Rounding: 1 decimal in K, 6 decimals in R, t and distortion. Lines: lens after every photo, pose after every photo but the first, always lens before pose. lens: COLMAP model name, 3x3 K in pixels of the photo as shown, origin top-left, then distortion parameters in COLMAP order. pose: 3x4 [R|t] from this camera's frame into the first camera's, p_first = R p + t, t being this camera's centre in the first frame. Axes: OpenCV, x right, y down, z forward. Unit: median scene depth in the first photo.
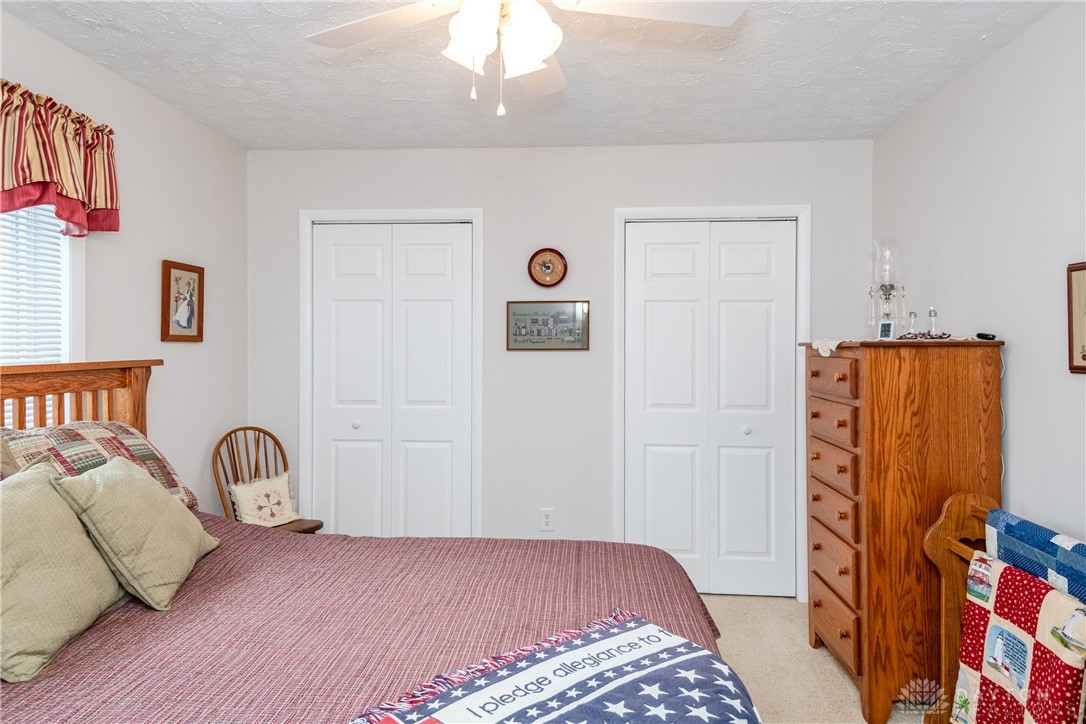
lens RADIAL K [[639.6, 0, 545.4], [0, 639.6, 347.3], [0, 0, 1]] dist [0.066356, -0.050783]
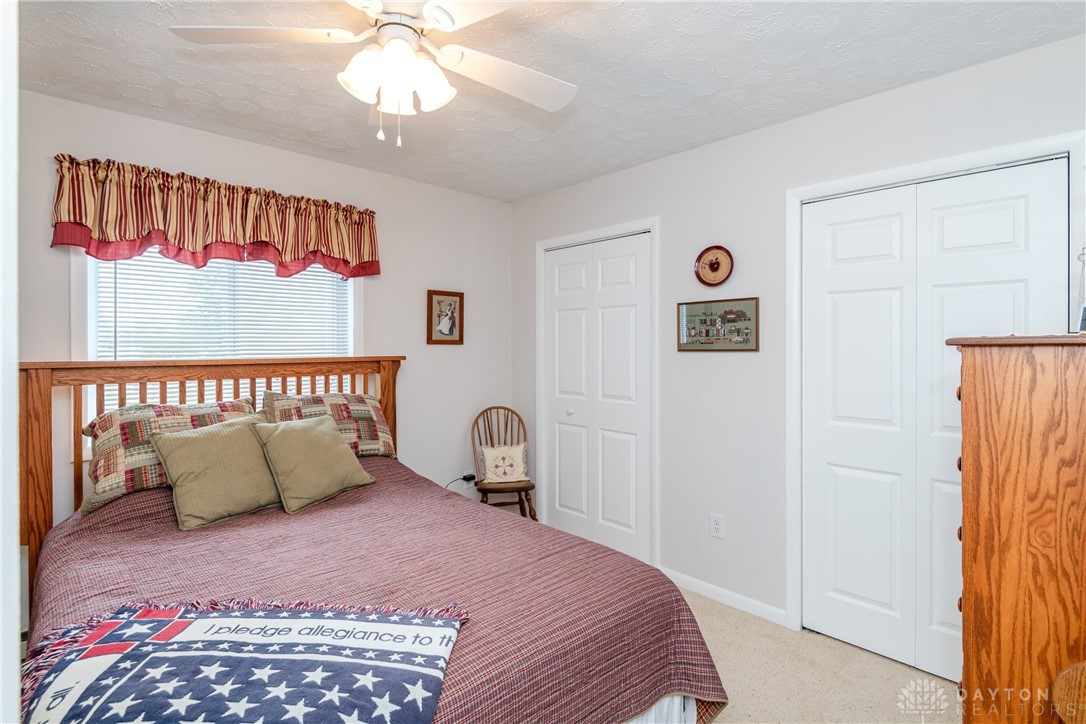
lens RADIAL K [[540.1, 0, 542.8], [0, 540.1, 349.9], [0, 0, 1]] dist [0.003763, -0.001062]
pose [[0.729398, 0.001622, -0.684087, 0.556514], [-0.000461, 0.999998, 0.001880, 0.002061], [0.684089, -0.001056, 0.729398, 0.334956]]
